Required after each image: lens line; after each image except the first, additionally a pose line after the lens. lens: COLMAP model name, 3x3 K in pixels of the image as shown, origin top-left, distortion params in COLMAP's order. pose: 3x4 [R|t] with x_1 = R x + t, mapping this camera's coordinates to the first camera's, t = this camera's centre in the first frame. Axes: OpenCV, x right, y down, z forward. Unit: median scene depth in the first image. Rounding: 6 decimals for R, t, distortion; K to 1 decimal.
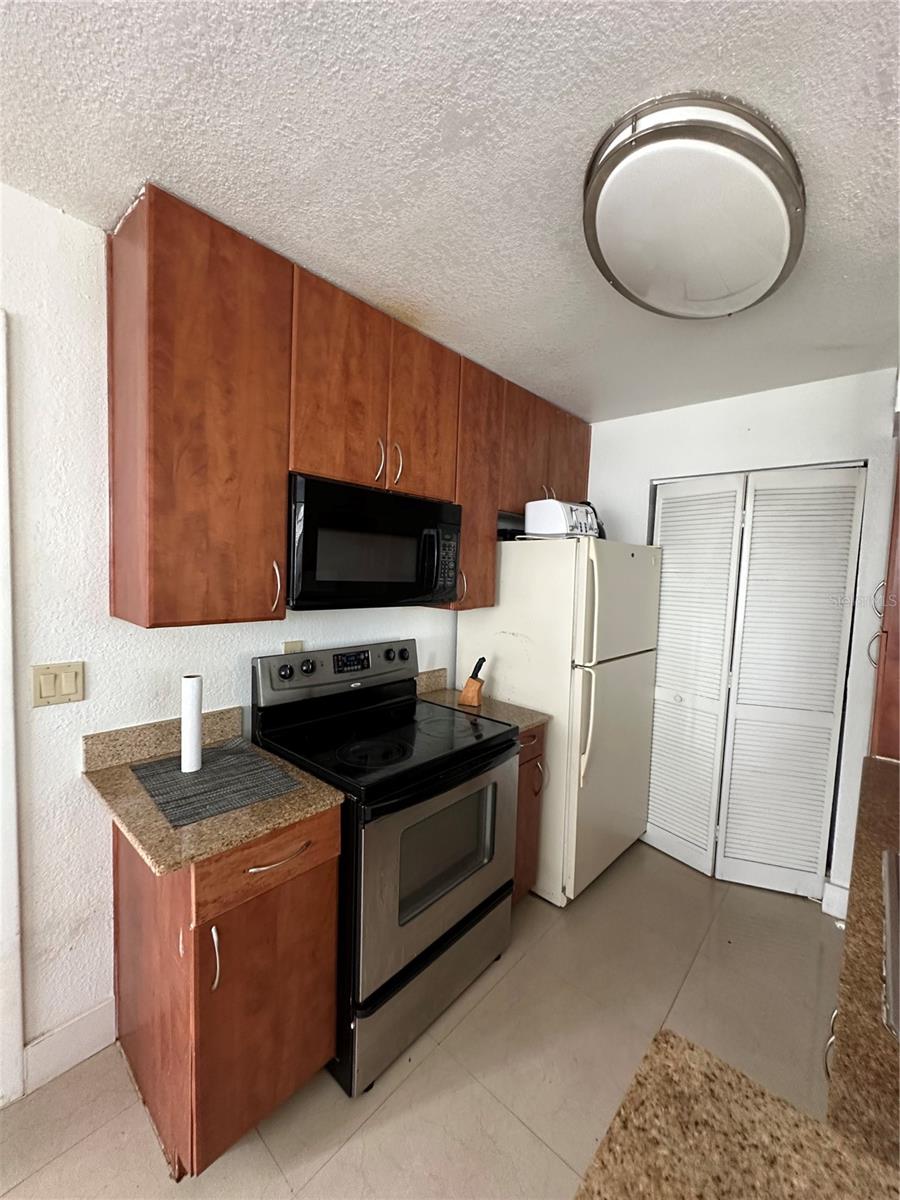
lens RADIAL K [[476.2, 0, 449.7], [0, 476.2, 601.9], [0, 0, 1]] dist [-0.000530, 0.000323]
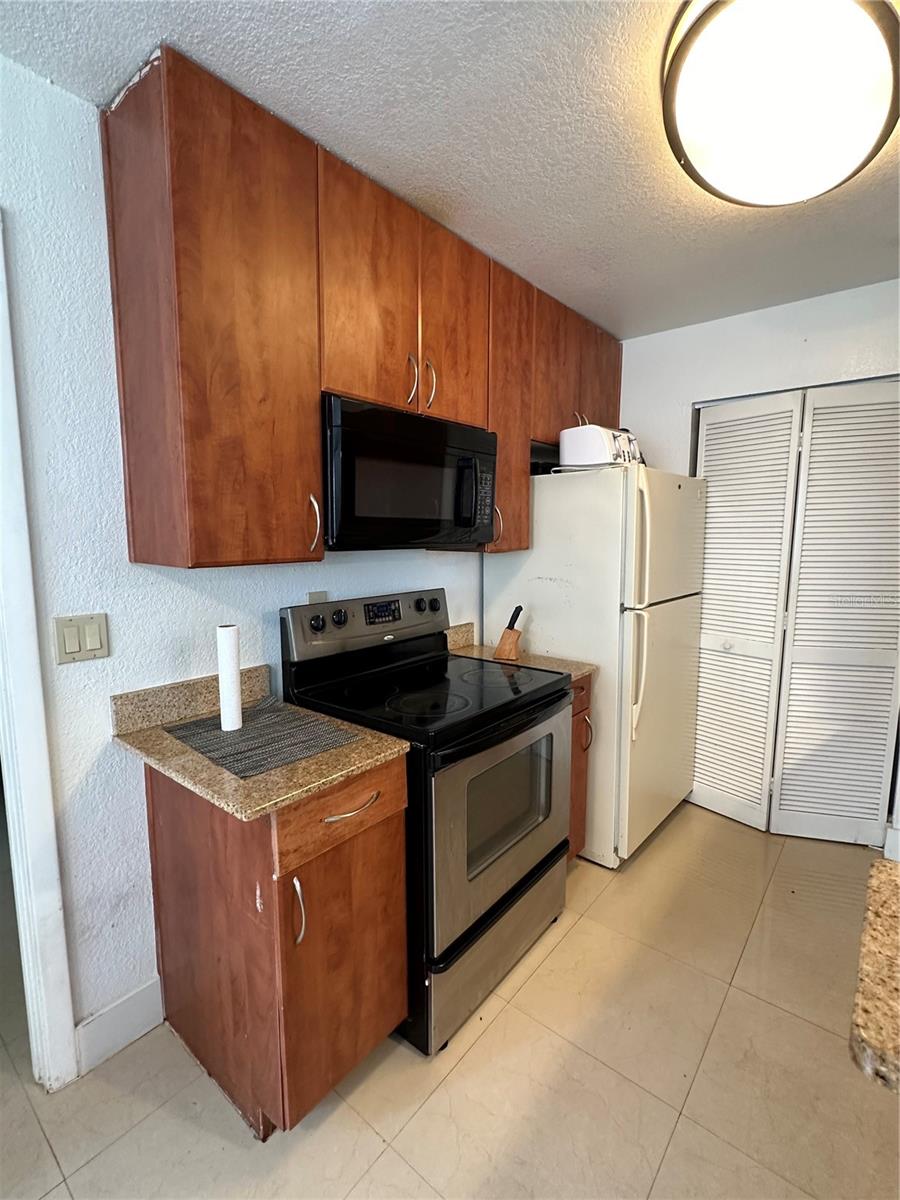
lens RADIAL K [[549.2, 0, 449.2], [0, 549.2, 598.9], [0, 0, 1]] dist [0.000394, -0.000225]
pose [[0.998558, -0.040231, 0.035540, -0.157991], [0.038164, 0.997642, 0.057039, 0.062354], [-0.037751, -0.055601, 0.997739, -0.047981]]
